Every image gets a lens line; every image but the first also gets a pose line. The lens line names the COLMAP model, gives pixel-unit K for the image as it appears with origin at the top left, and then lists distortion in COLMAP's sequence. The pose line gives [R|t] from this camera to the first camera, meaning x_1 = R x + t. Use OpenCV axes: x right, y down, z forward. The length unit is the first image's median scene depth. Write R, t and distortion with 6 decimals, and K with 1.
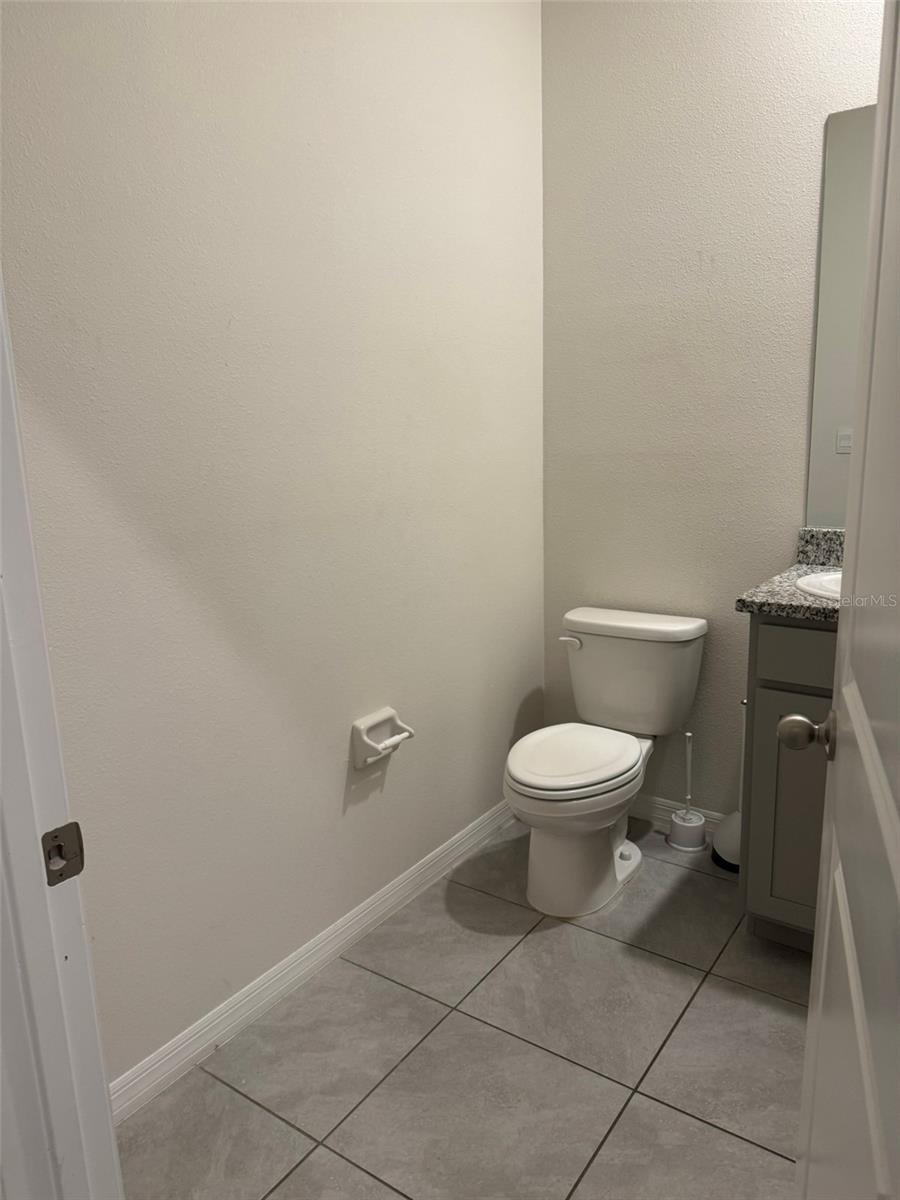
lens RADIAL K [[845.8, 0, 450.0], [0, 845.8, 600.0], [0, 0, 1]] dist [0.072790, -0.083928]
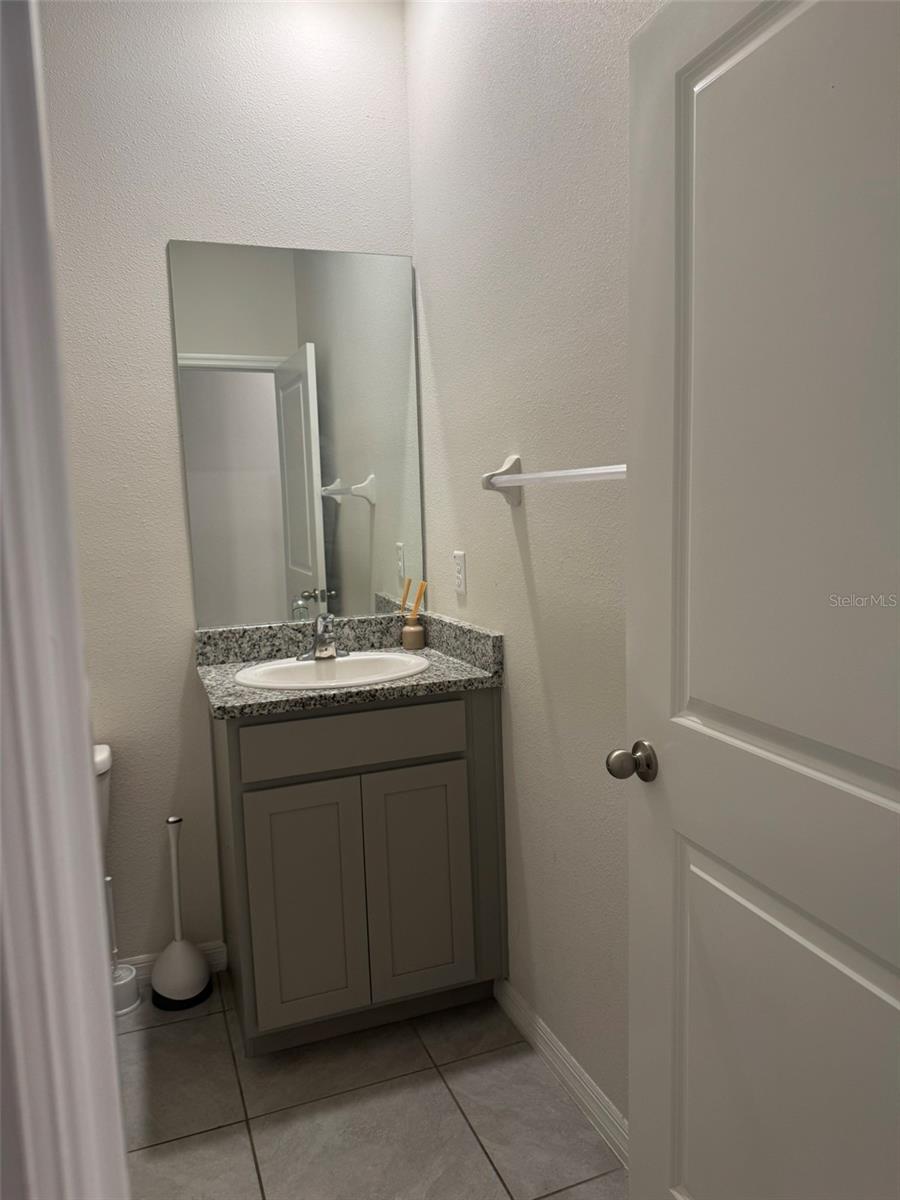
lens RADIAL K [[845.8, 0, 450.0], [0, 845.8, 600.0], [0, 0, 1]] dist [0.072790, -0.083928]
pose [[0.567651, -0.089364, 0.818405, -0.242093], [0.192324, 0.980980, -0.026281, -0.036919], [-0.800490, 0.172317, 0.574041, 0.184287]]
